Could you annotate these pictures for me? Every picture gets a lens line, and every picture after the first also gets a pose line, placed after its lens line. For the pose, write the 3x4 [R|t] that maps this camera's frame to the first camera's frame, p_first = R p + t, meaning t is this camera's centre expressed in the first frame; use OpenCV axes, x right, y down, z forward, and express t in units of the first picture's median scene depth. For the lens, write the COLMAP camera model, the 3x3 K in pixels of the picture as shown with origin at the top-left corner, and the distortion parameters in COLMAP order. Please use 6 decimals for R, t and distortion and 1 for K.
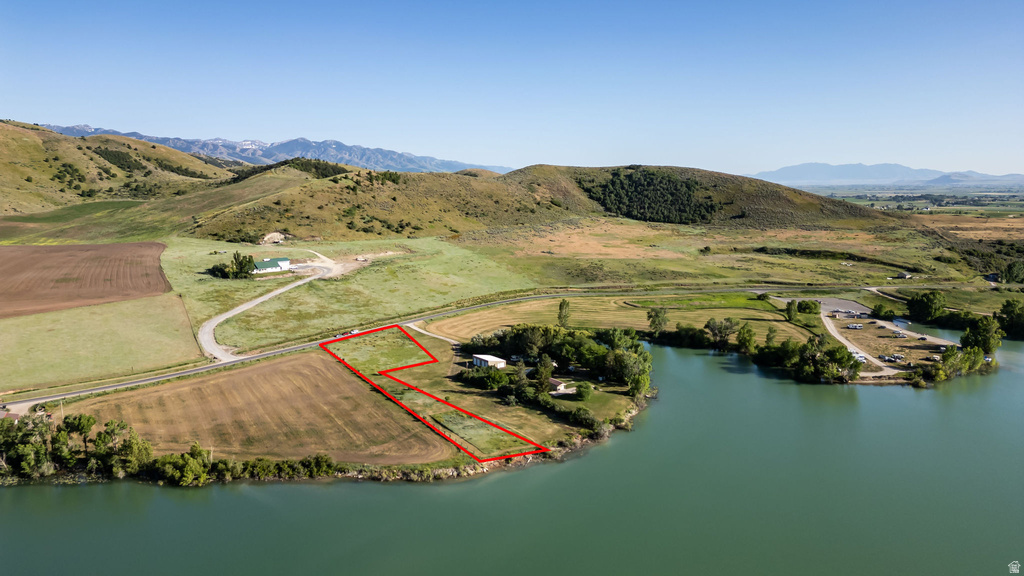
lens RADIAL K [[712.3, 0, 512.0], [0, 712.3, 288.0], [0, 0, 1]] dist [0.085429, -0.079934]
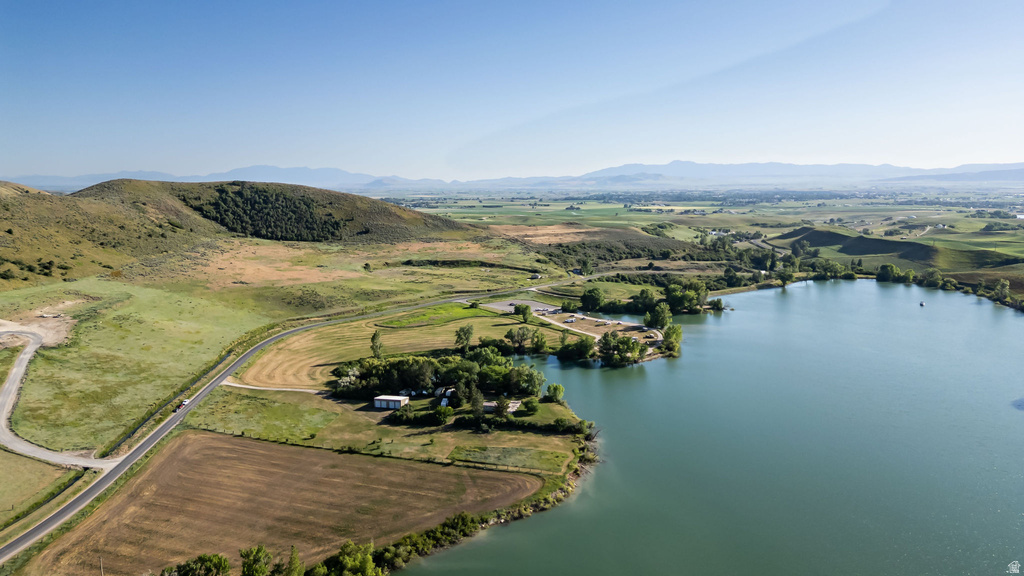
lens RADIAL K [[712.3, 0, 512.0], [0, 712.3, 288.0], [0, 0, 1]] dist [0.085429, -0.079934]
pose [[0.750176, -0.096992, 0.654086, -0.225982], [0.098266, 0.994552, 0.034776, -0.030846], [-0.653896, 0.038186, 0.755620, 0.042640]]
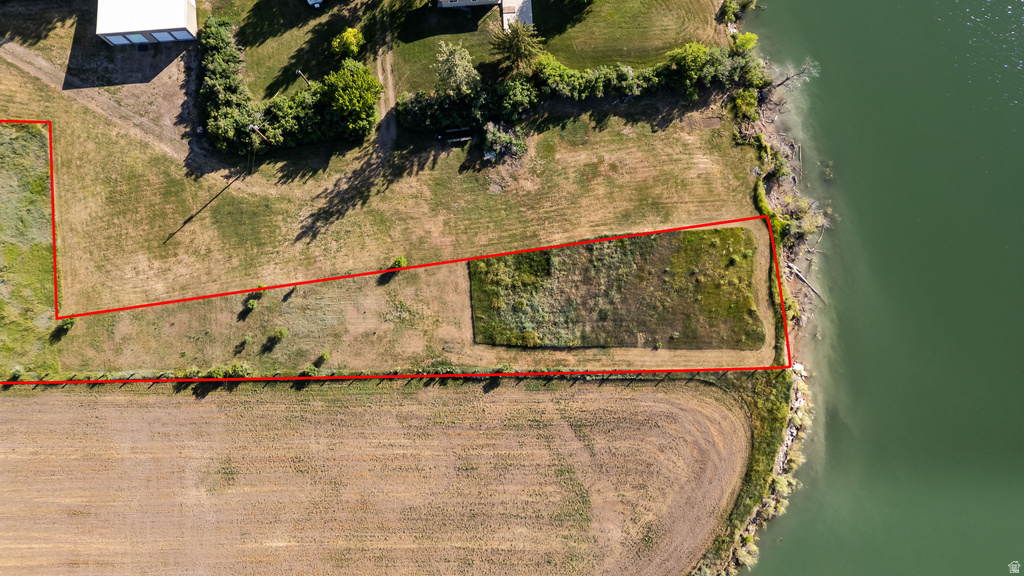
lens RADIAL K [[712.3, 0, 512.0], [0, 712.3, 288.0], [0, 0, 1]] dist [0.085429, -0.079934]
pose [[0.501138, -0.861336, 0.083431, -0.037226], [0.109306, 0.158644, 0.981267, -0.076388], [-0.858436, -0.482631, 0.173652, 0.293044]]
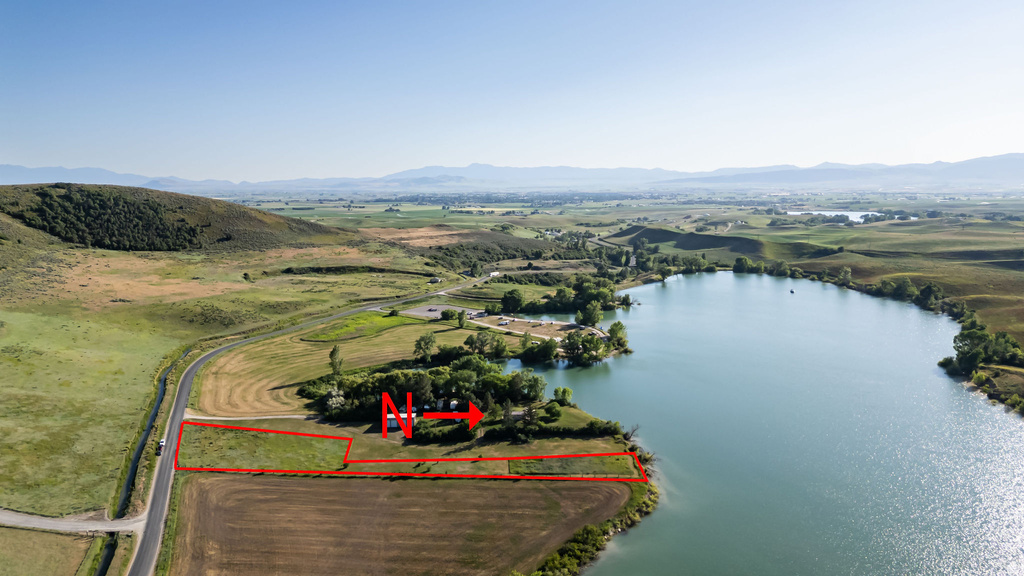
lens RADIAL K [[712.3, 0, 512.0], [0, 712.3, 288.0], [0, 0, 1]] dist [0.085429, -0.079934]
pose [[0.543290, -0.123259, 0.830447, -0.291854], [0.128074, 0.989754, 0.063116, -0.044659], [-0.829718, 0.072068, 0.553510, 0.134827]]
